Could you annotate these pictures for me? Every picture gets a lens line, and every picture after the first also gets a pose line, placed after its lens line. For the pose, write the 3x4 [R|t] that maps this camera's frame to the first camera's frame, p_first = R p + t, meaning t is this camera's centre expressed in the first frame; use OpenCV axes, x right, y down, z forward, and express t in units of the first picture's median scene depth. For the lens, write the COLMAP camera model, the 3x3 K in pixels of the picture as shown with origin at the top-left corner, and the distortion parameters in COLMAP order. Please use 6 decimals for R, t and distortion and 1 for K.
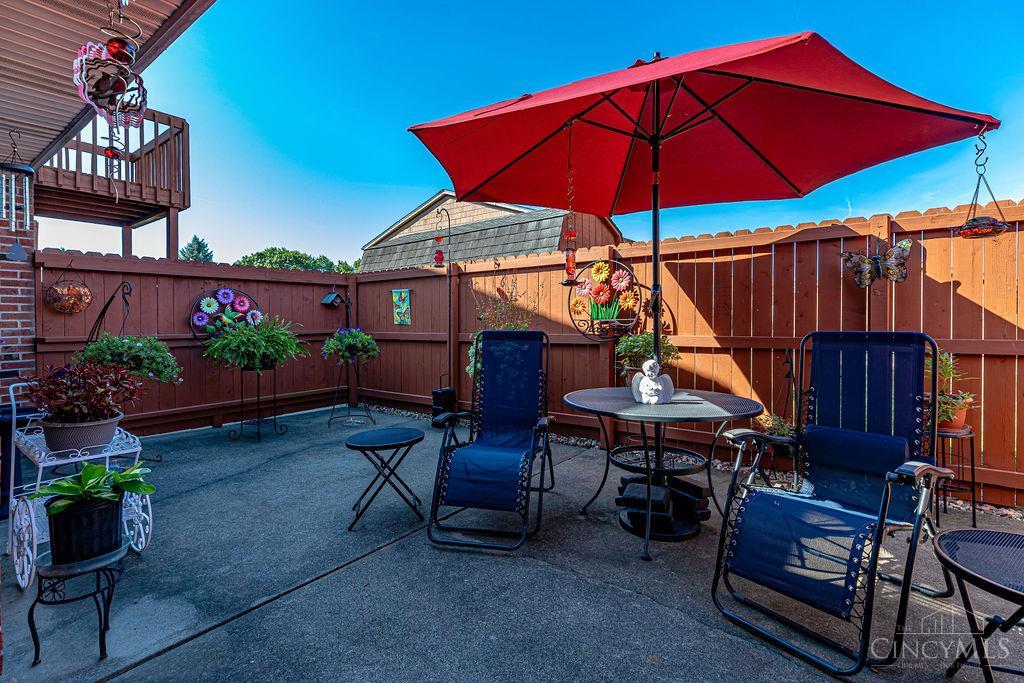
lens RADIAL K [[471.6, 0, 537.8], [0, 471.6, 327.5], [0, 0, 1]] dist [-0.003246, -0.000445]
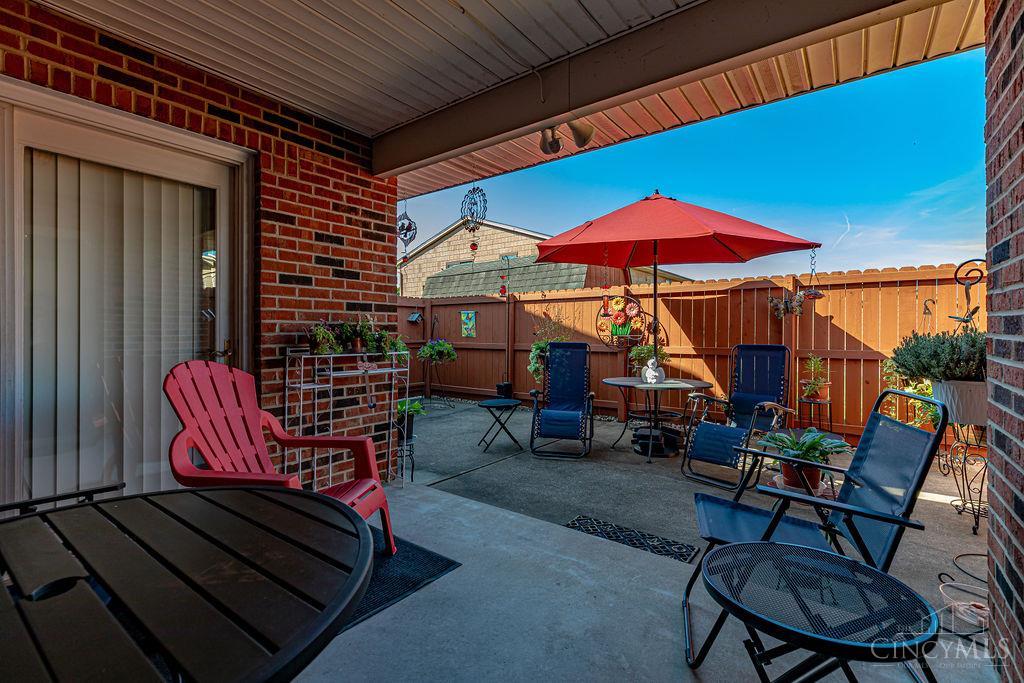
lens RADIAL K [[471.6, 0, 534.4], [0, 471.6, 328.9], [0, 0, 1]] dist [-0.003246, -0.000445]
pose [[0.999932, 0.009116, -0.007261, -0.135090], [-0.009267, 0.999736, -0.021046, -0.003746], [0.007068, 0.021112, 0.999752, -0.549574]]
